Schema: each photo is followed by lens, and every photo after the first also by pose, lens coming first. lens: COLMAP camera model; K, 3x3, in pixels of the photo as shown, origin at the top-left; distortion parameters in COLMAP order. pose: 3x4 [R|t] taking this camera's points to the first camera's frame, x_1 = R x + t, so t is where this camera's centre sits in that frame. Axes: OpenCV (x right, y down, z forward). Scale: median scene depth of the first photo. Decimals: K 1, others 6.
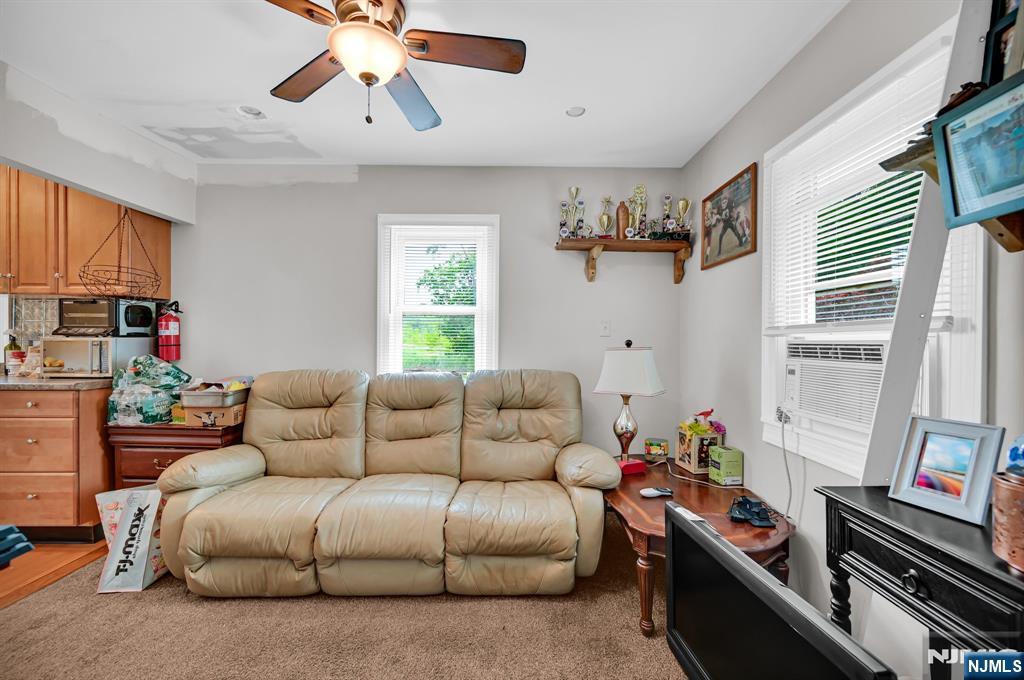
lens RADIAL K [[418.2, 0, 507.5], [0, 418.2, 340.9], [0, 0, 1]] dist [0.001067, 0.001028]
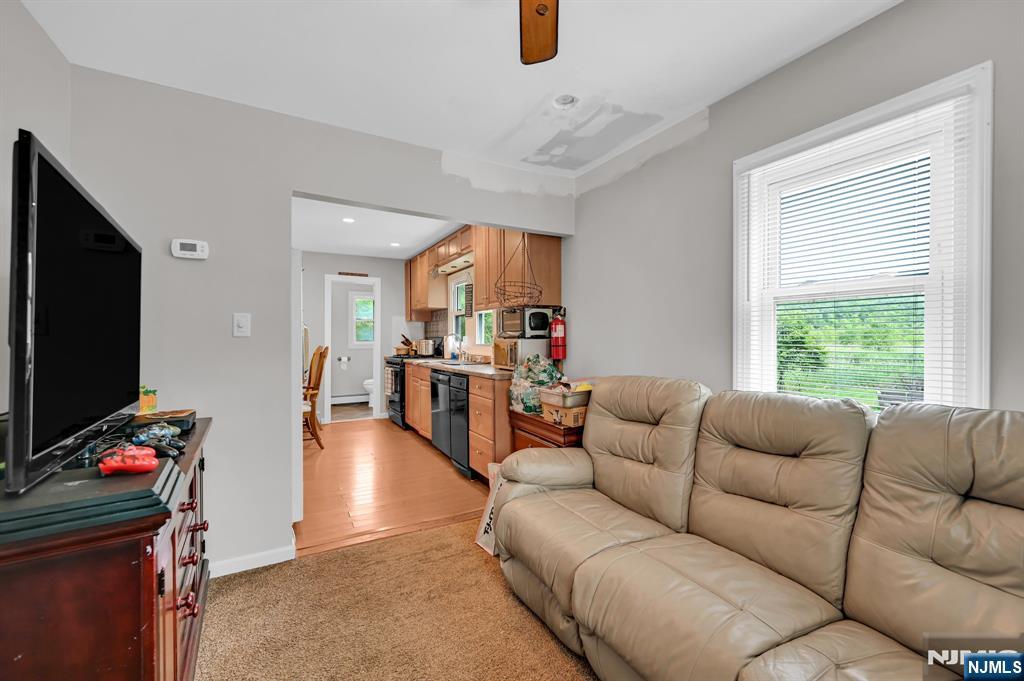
lens RADIAL K [[418.2, 0, 507.3], [0, 418.2, 340.0], [0, 0, 1]] dist [0.001067, 0.001028]
pose [[0.490906, -0.003228, -0.871207, 0.131305], [-0.000183, 0.999993, -0.003808, -0.001146], [0.871213, 0.002028, 0.490902, 0.370364]]
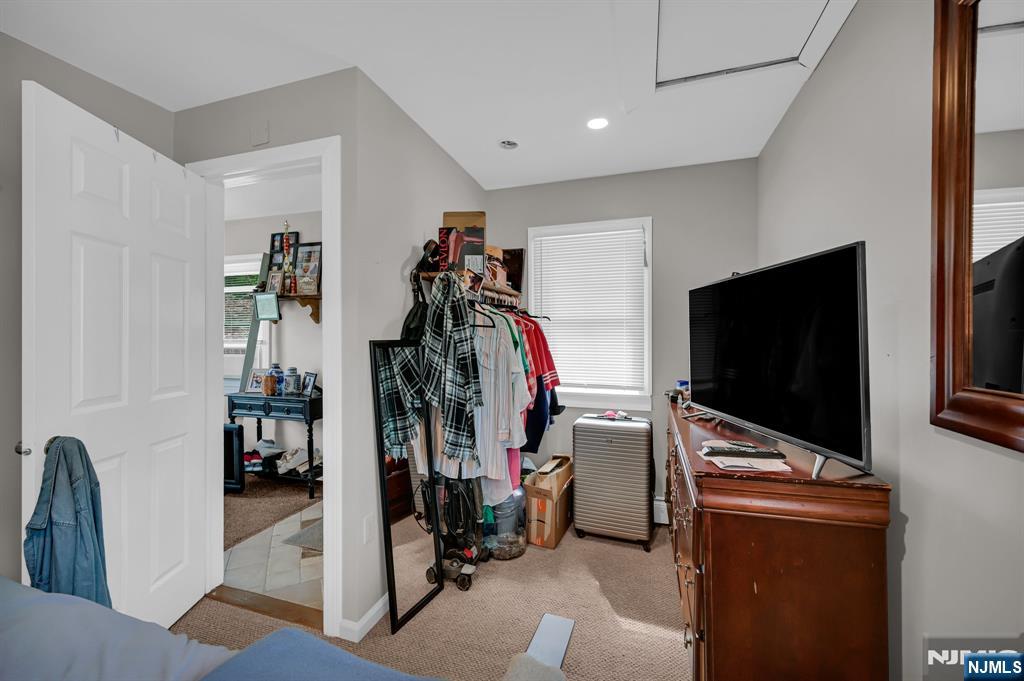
lens RADIAL K [[418.2, 0, 513.4], [0, 418.2, 339.1], [0, 0, 1]] dist [0.001067, 0.001028]
pose [[0.305069, -0.012065, 0.952254, -0.711801], [0.001637, 0.999925, 0.012145, -0.046679], [-0.952329, -0.002146, 0.305066, -0.902408]]
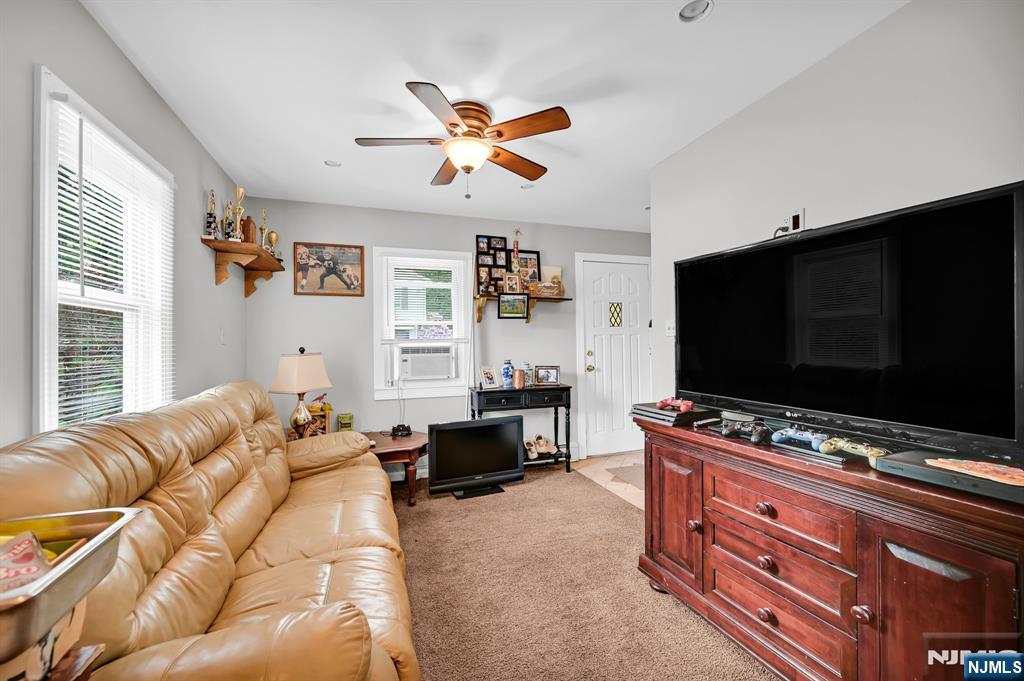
lens RADIAL K [[418.2, 0, 515.1], [0, 418.2, 337.3], [0, 0, 1]] dist [0.001067, 0.001028]
pose [[-0.327367, 0.008666, 0.944858, -1.049118], [0.007841, 0.999948, -0.006454, -0.018834], [-0.944865, 0.005296, -0.327418, 0.792942]]
